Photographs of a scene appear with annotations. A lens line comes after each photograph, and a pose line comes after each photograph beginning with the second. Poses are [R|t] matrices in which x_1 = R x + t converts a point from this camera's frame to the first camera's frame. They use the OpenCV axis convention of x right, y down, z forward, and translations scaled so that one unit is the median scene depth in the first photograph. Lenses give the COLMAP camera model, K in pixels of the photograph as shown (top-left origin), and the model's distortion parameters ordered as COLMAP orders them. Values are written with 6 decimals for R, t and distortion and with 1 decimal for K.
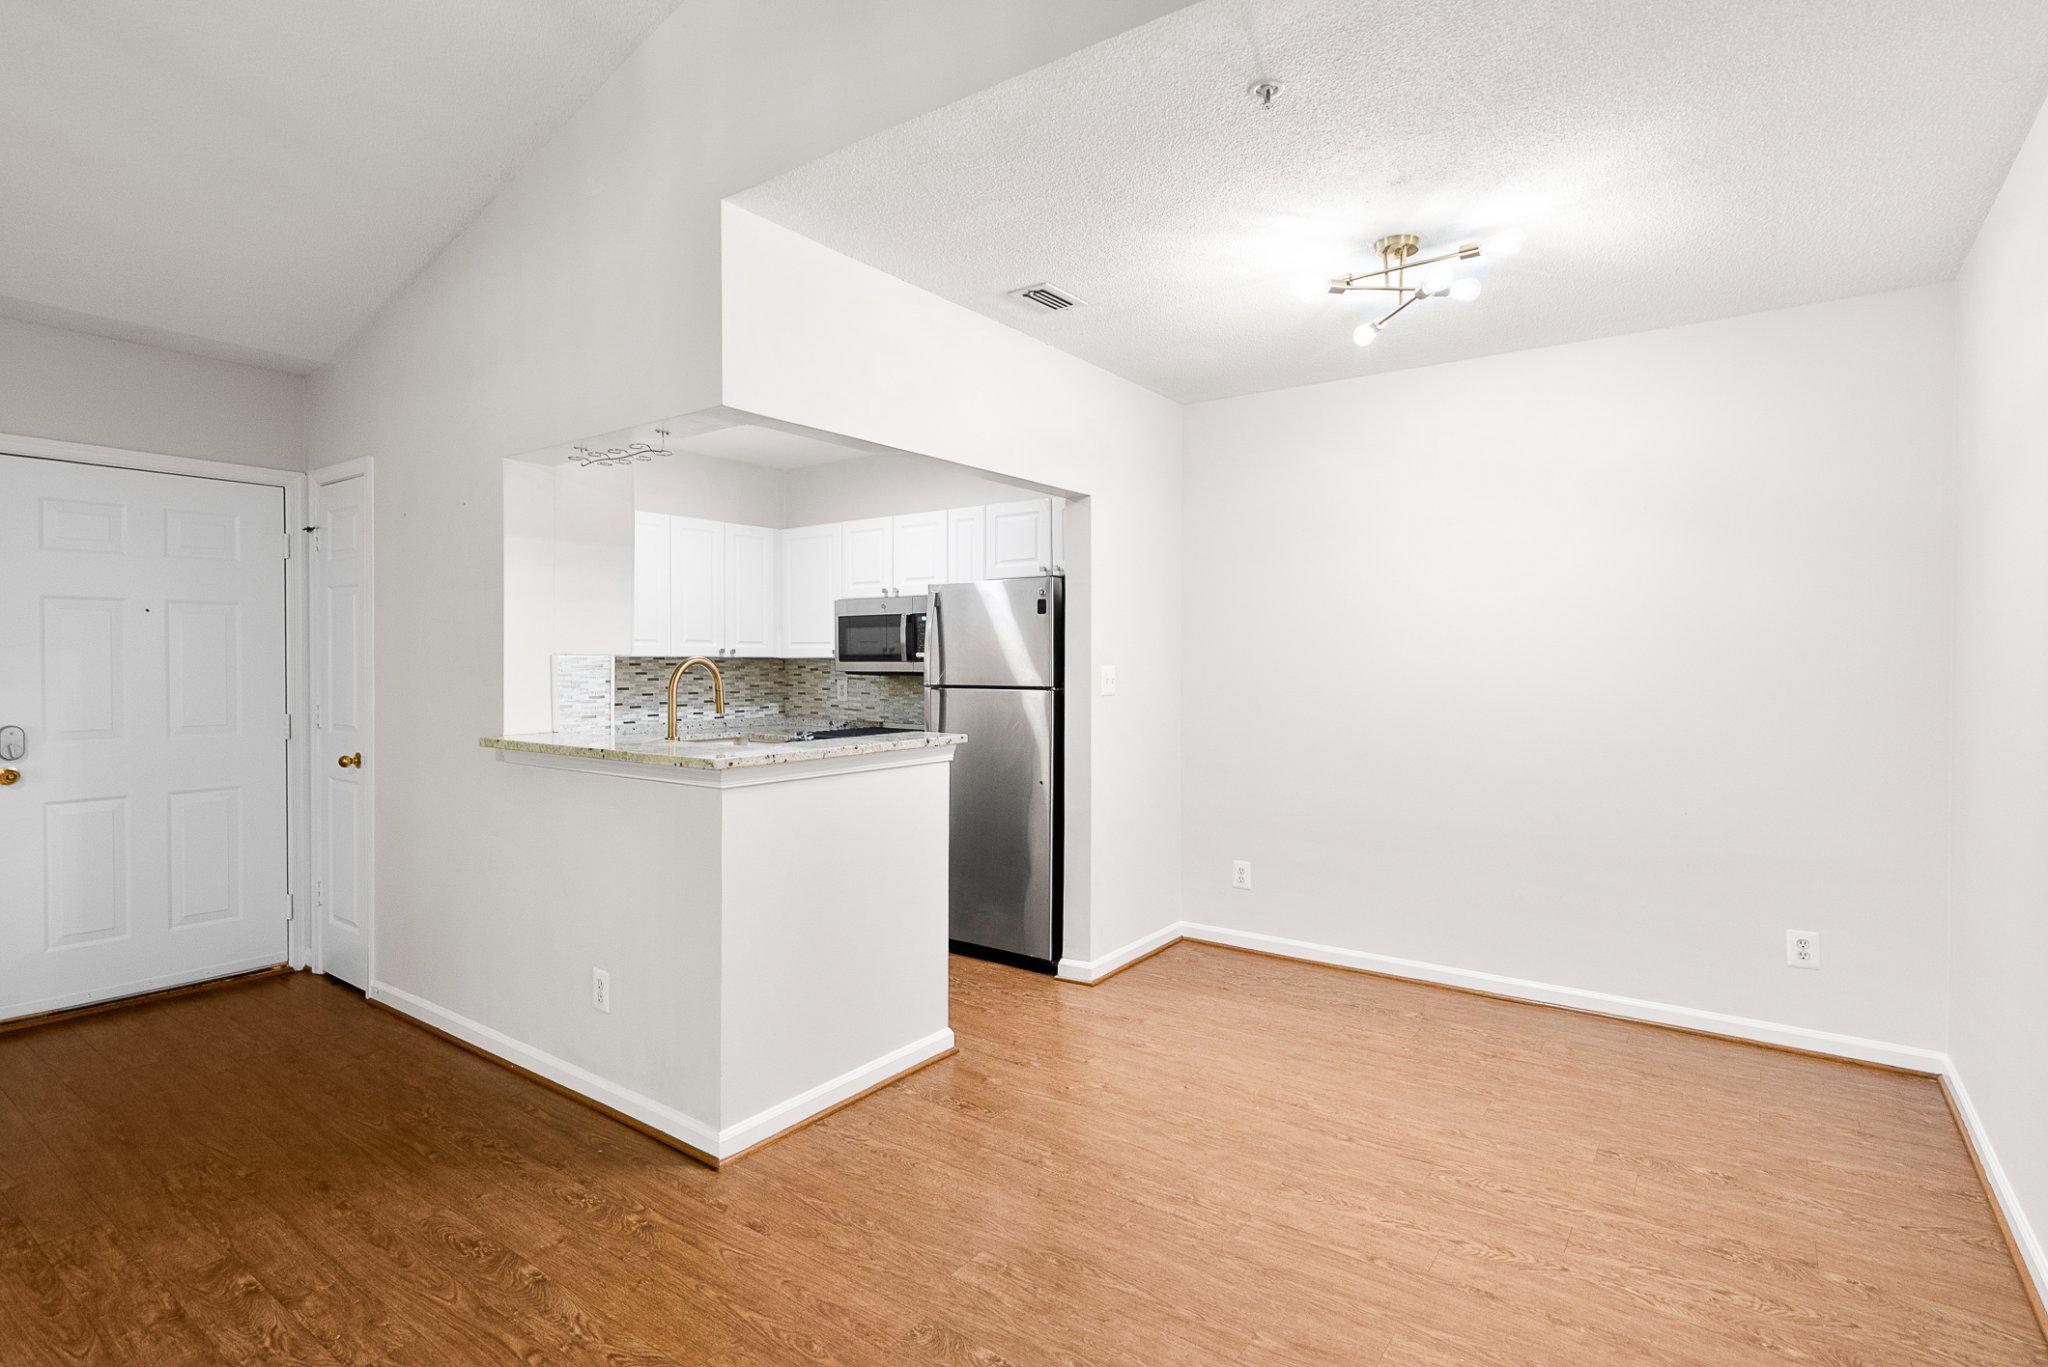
lens RADIAL K [[1010.3, 0, 1025.1], [0, 1010.3, 673.6], [0, 0, 1]] dist [0.000377, 0.001665]
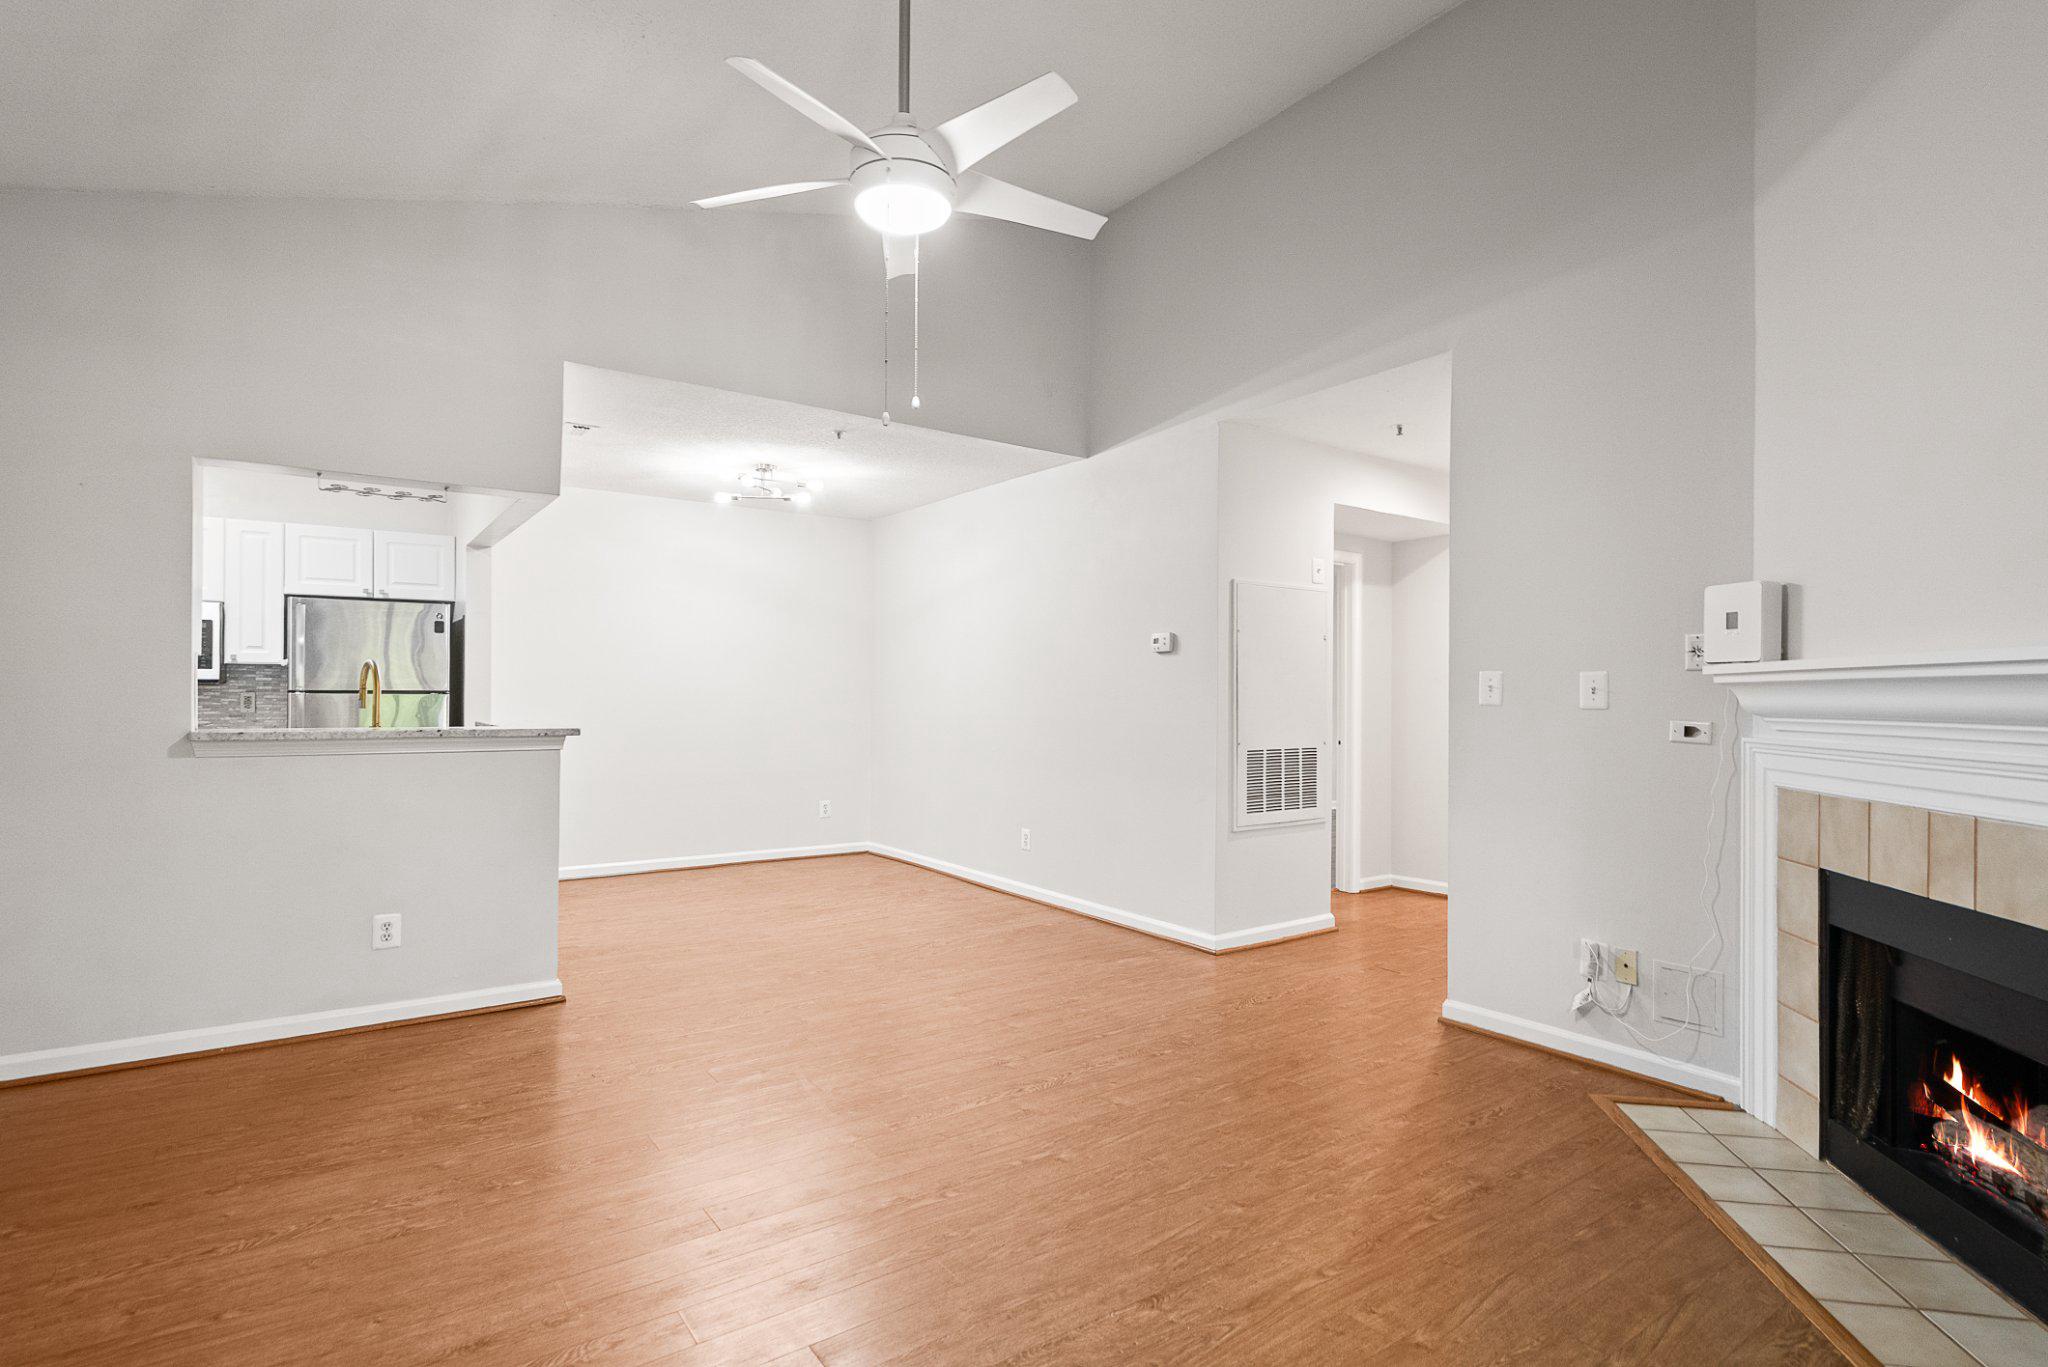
lens RADIAL K [[1010.3, 0, 1028.0], [0, 1010.3, 696.4], [0, 0, 1]] dist [0.000377, 0.001665]
pose [[0.310779, -0.000757, 0.950482, -1.214442], [0.008013, 0.999966, -0.001824, 0.036153], [-0.950448, 0.008183, 0.310775, -0.101558]]
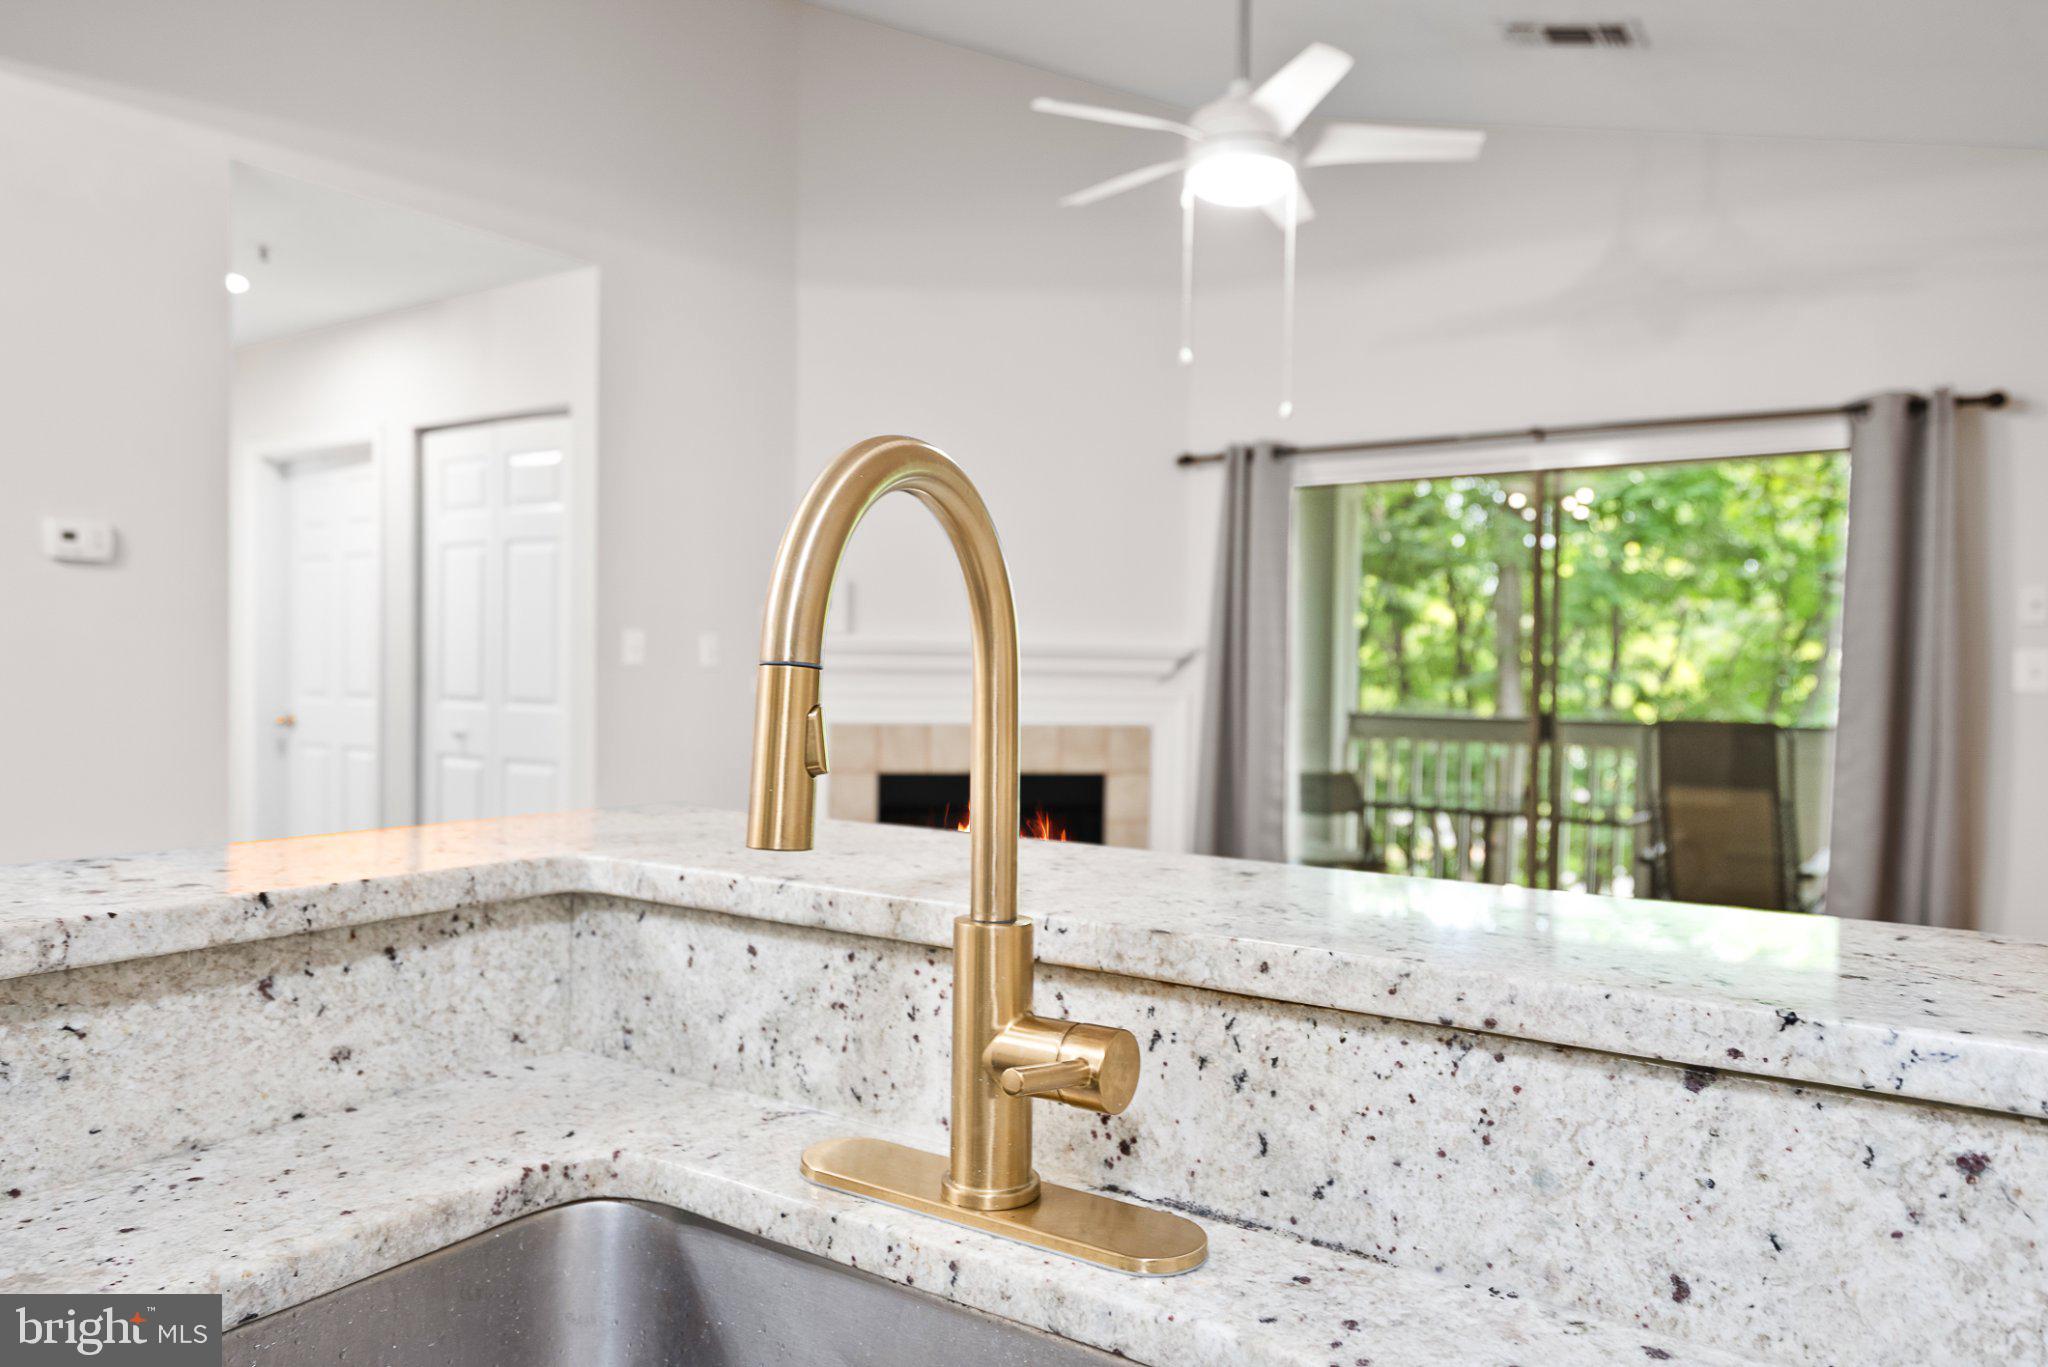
lens RADIAL K [[1369.0, 0, 1014.9], [0, 1369.0, 686.5], [0, 0, 1]] dist [0.005351, 0.001008]
pose [[-0.999158, -0.016826, -0.037427, -0.337280], [-0.018065, 0.999291, 0.033023, 0.013942], [0.036845, 0.033671, -0.998754, 1.217044]]
